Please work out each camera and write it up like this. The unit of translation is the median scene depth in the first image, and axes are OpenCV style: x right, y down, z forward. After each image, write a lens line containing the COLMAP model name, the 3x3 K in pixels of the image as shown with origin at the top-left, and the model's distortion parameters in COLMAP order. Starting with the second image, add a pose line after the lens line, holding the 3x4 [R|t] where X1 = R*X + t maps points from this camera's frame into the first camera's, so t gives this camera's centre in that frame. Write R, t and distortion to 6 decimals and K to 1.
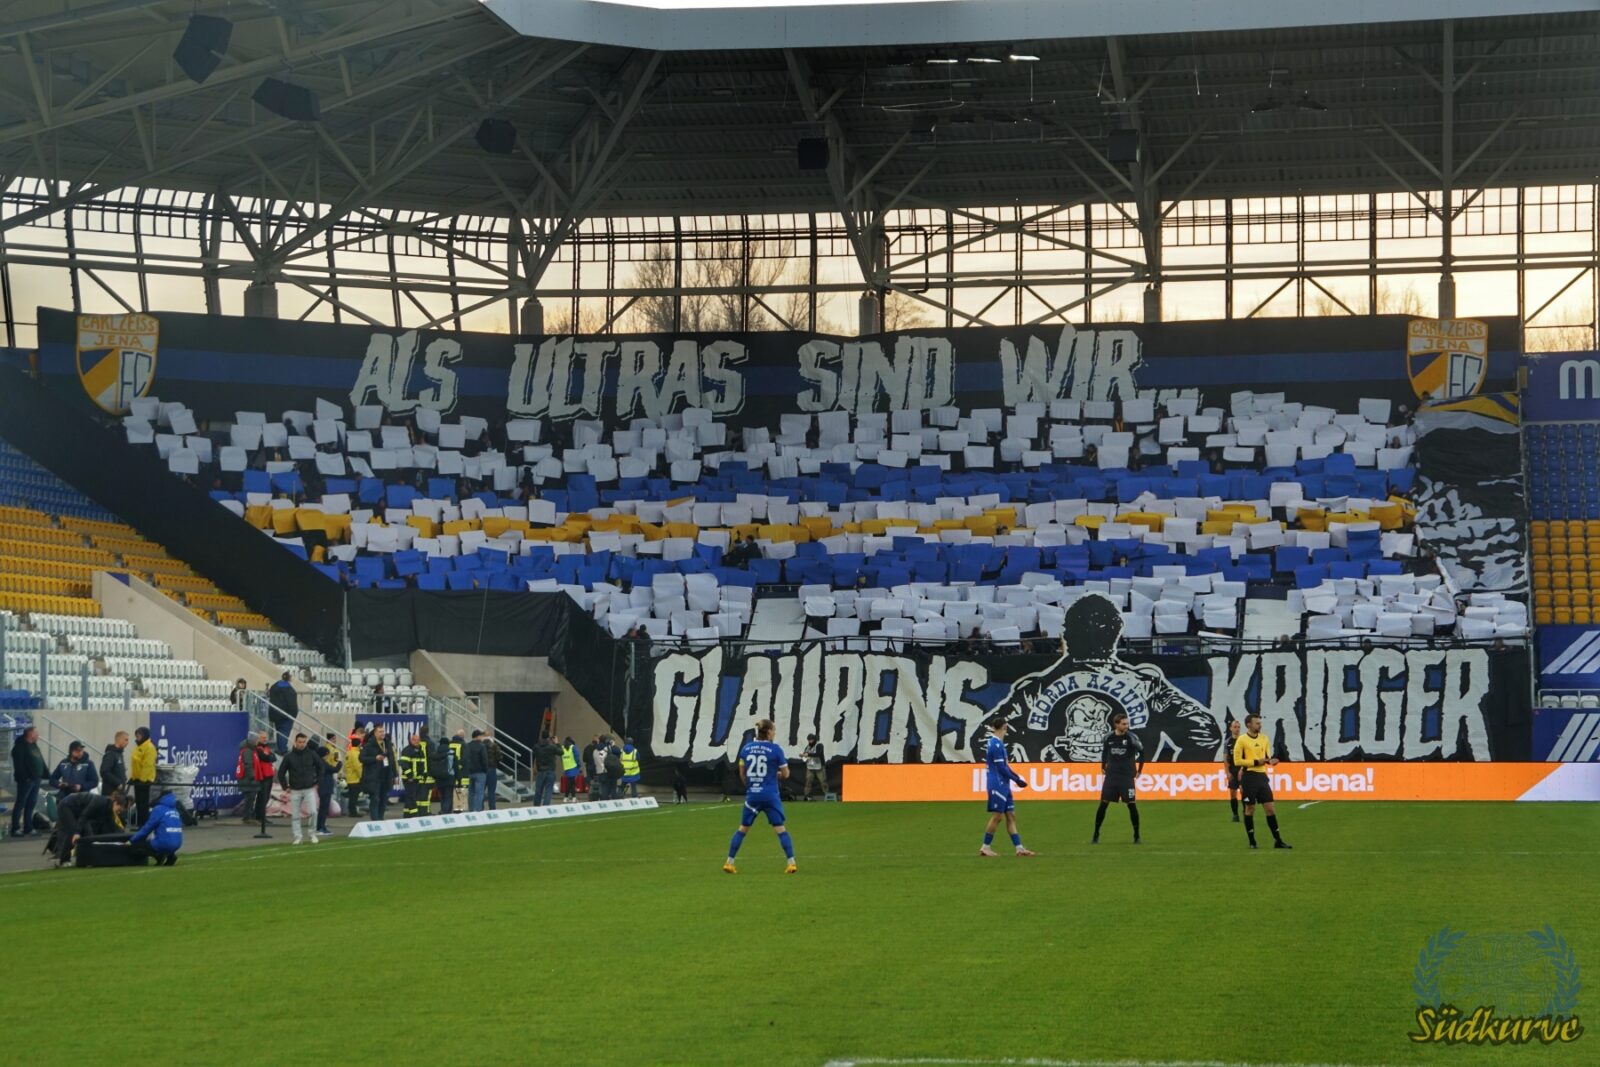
lens RADIAL K [[4455.5, 0, 784.3], [0, 4455.5, 547.4], [0, 0, 1]] dist [0.468483, 0.000000]
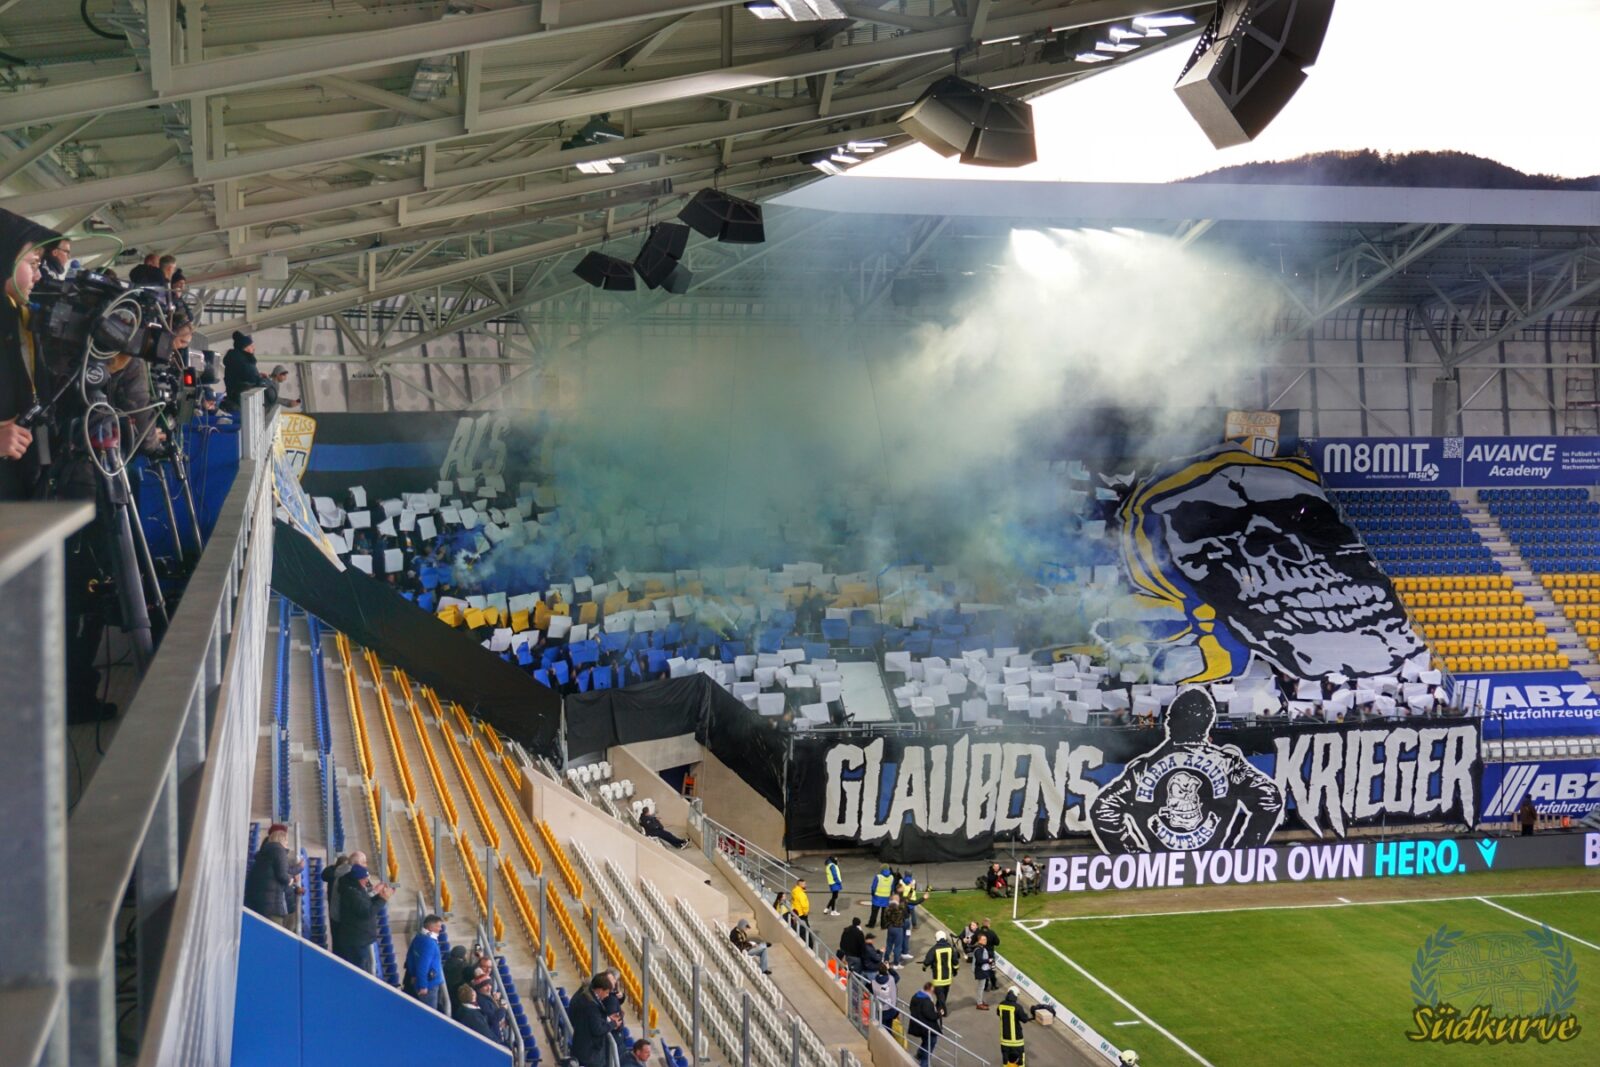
lens RADIAL K [[2293.8, 0, 761.4], [0, 2293.8, 479.5], [0, 0, 1]] dist [-0.116822, 0.000000]
pose [[0.942812, -0.003506, 0.333307, -0.223929], [-0.024567, 0.996494, 0.079974, -0.084345], [-0.332419, -0.083588, 0.939420, 0.432520]]
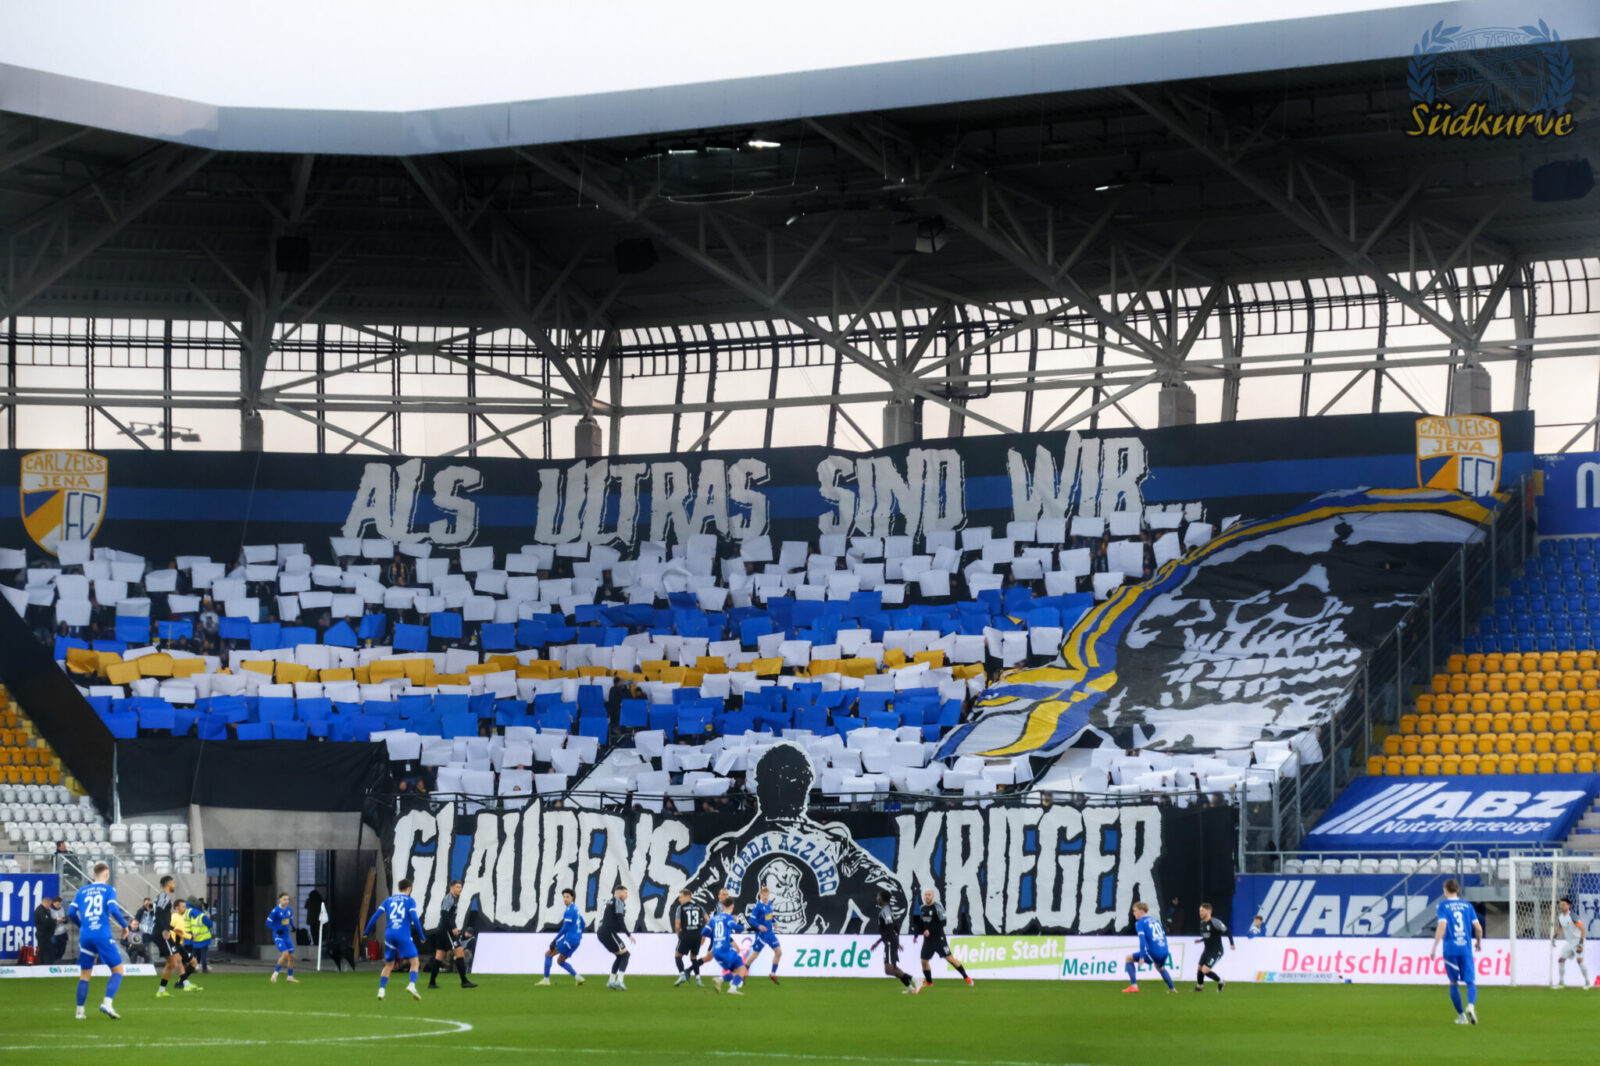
lens RADIAL K [[5410.3, 0, 804.4], [0, 5410.3, 547.9], [0, 0, 1]] dist [-0.291533, 0.000000]
pose [[0.900416, -0.018234, -0.434647, 0.498637], [0.008703, 0.999676, -0.023908, -0.002642], [0.434942, 0.017744, 0.900284, 0.030798]]
